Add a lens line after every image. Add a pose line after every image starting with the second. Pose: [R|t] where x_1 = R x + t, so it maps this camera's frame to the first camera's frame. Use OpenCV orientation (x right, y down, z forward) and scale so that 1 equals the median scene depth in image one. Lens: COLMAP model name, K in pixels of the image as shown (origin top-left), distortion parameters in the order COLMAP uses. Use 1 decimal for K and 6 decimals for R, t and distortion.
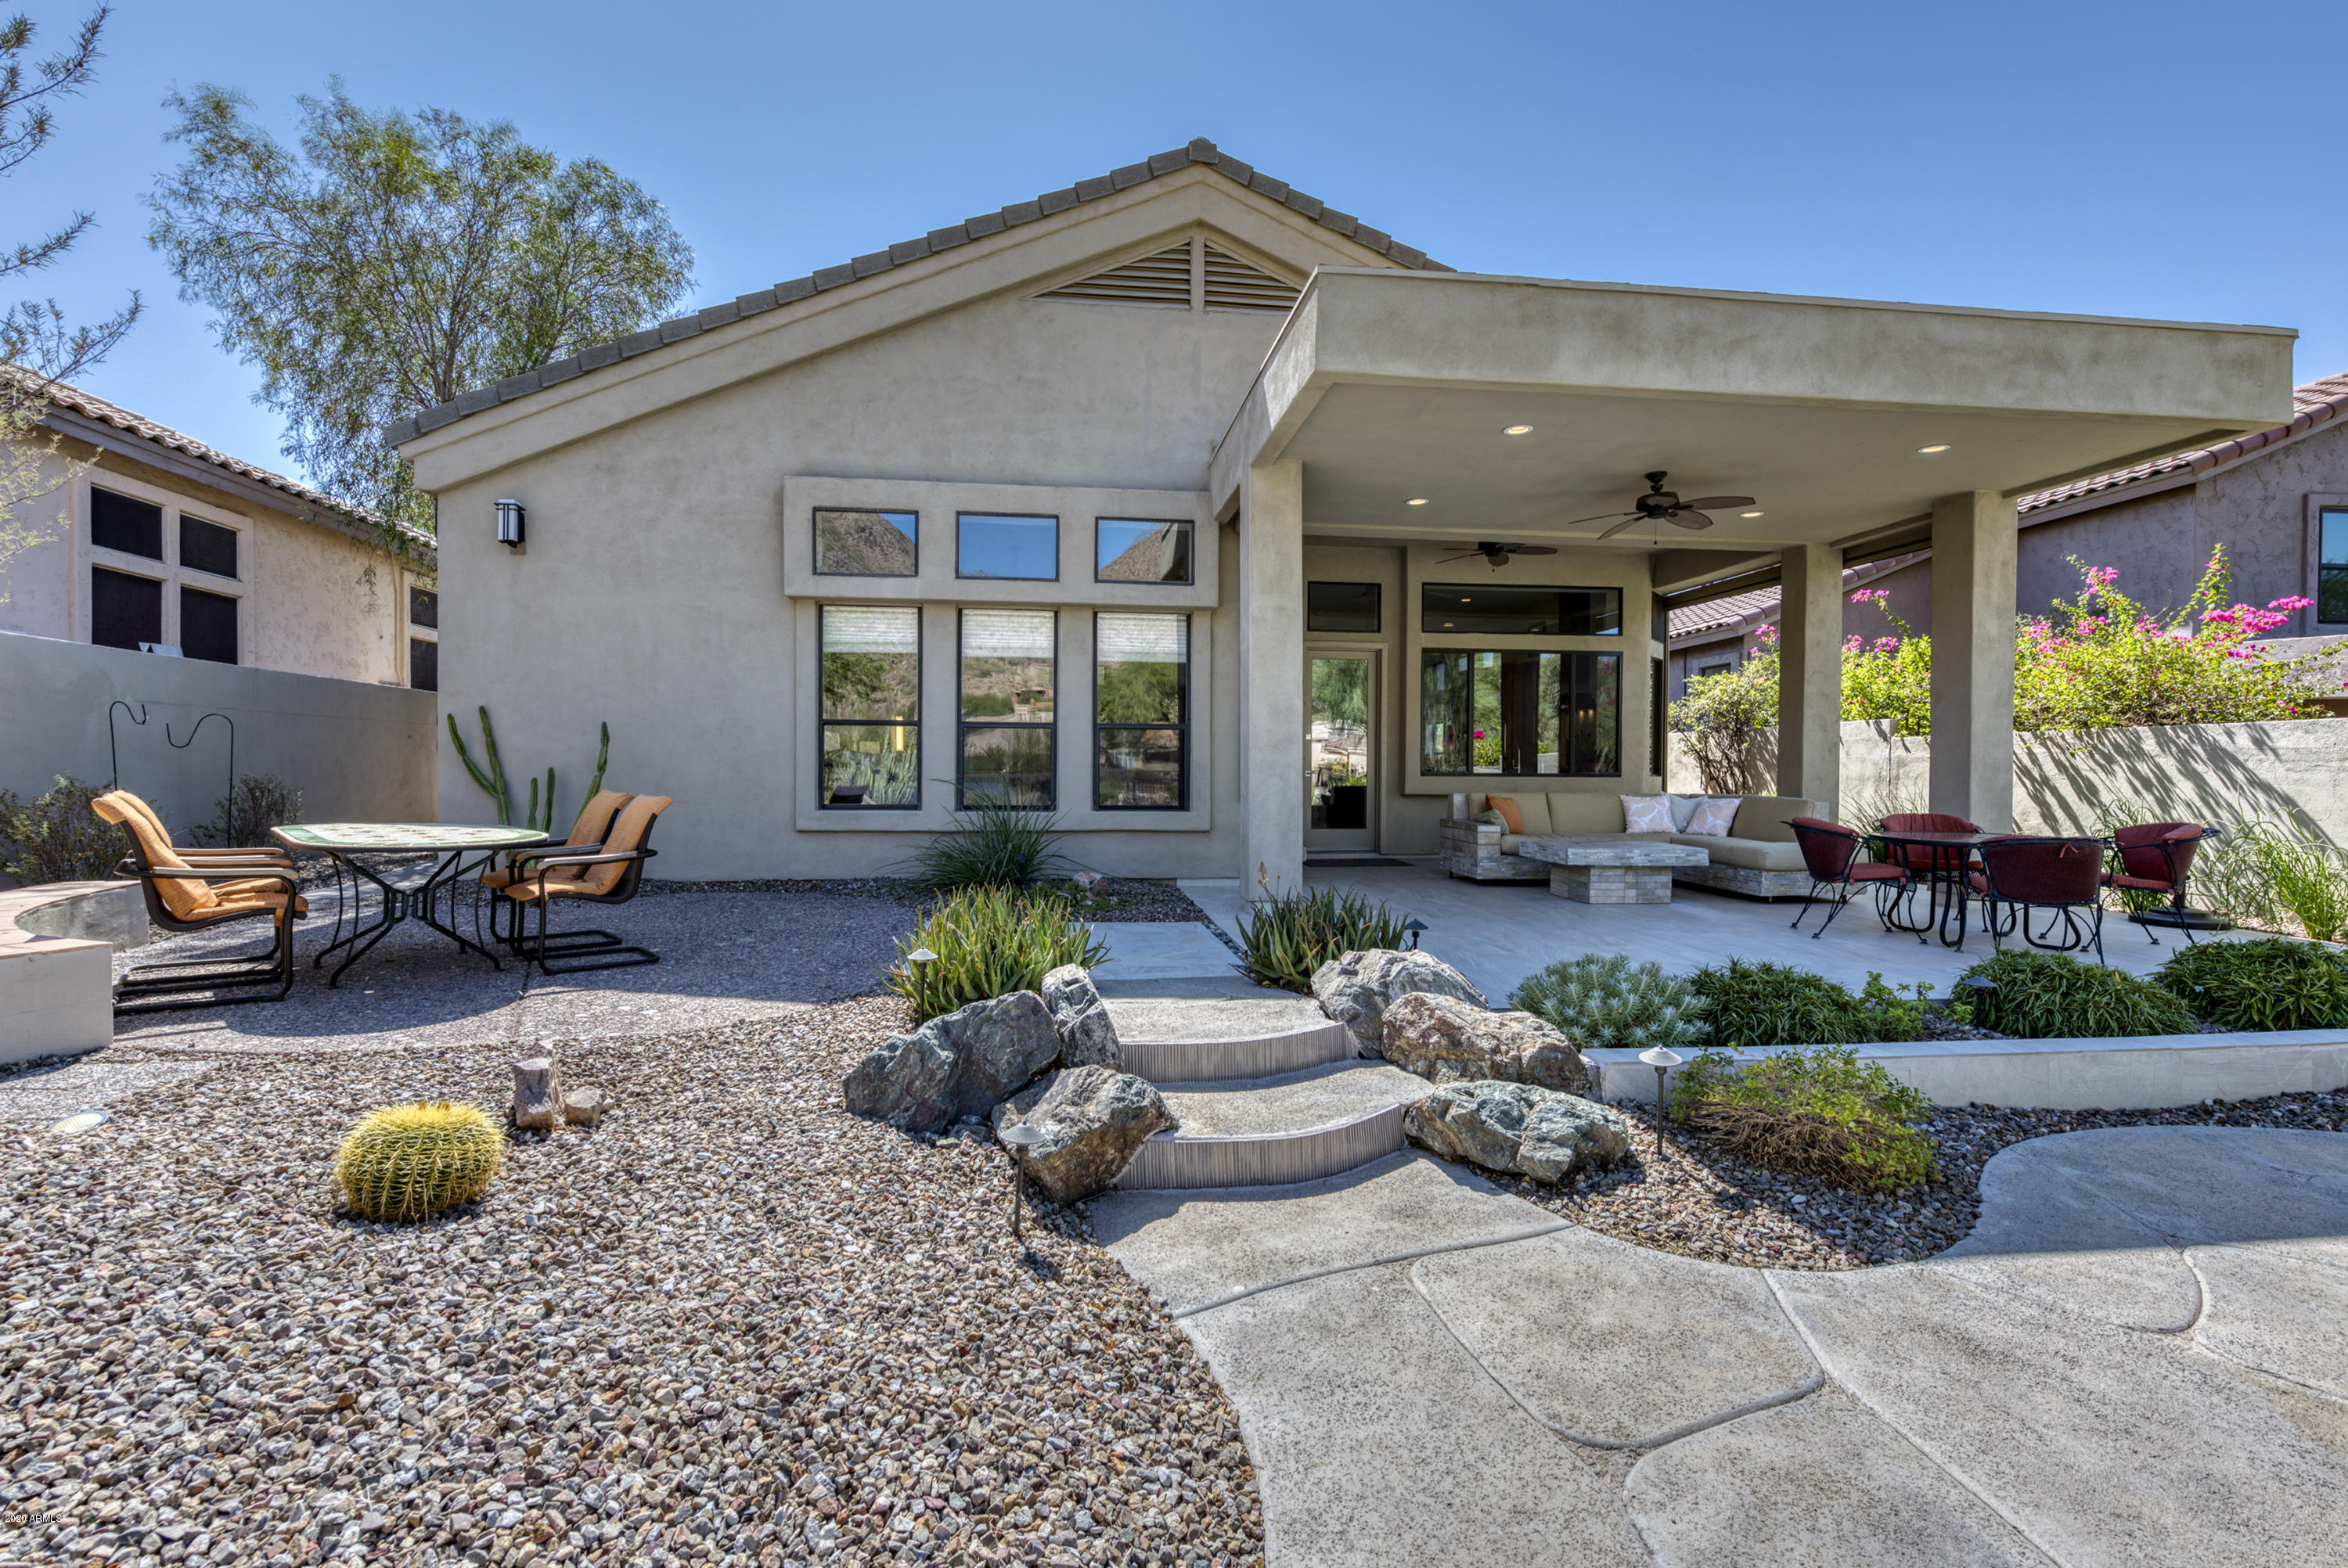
lens RADIAL K [[1021.6, 0, 1151.2], [0, 1021.6, 786.5], [0, 0, 1]] dist [0.003880, -0.001056]
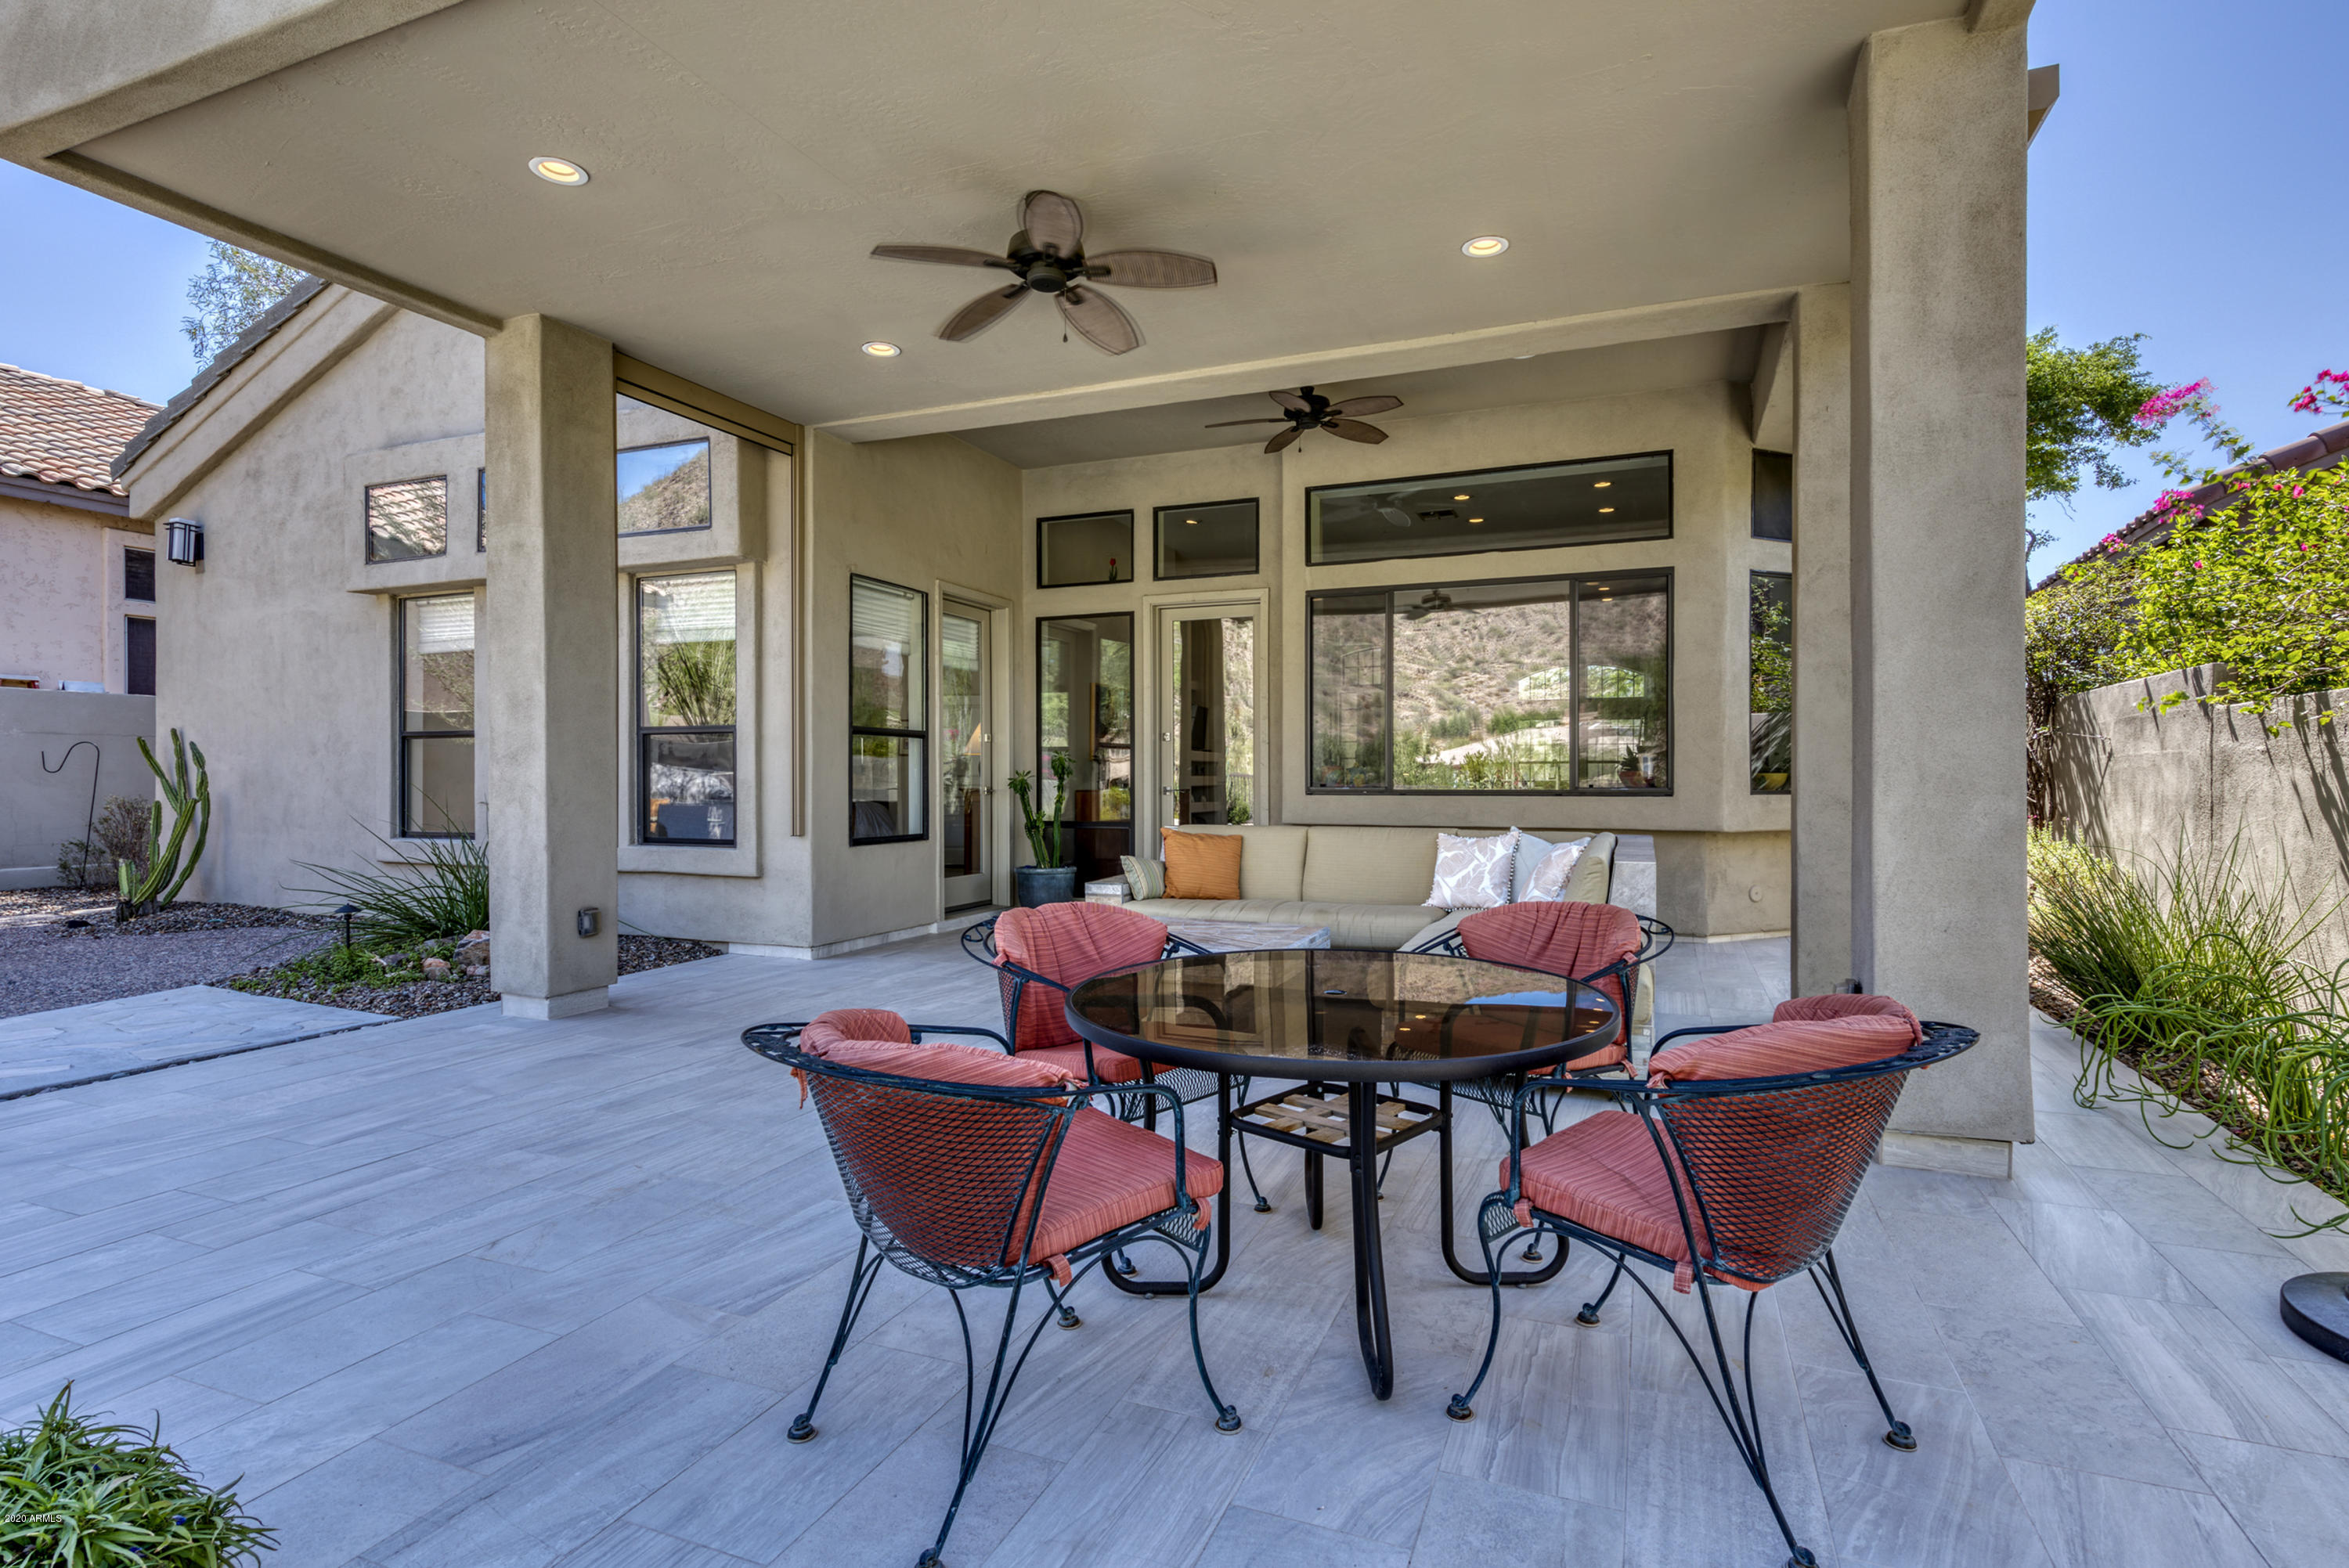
lens RADIAL K [[1097.0, 0, 1193.0], [0, 1097.0, 793.2], [0, 0, 1]] dist [0.001669, 0.001269]
pose [[0.879768, 0.000832, -0.475402, 0.719722], [-0.002214, 0.999995, -0.002348, -0.012491], [0.475397, 0.003118, 0.879766, 0.509574]]
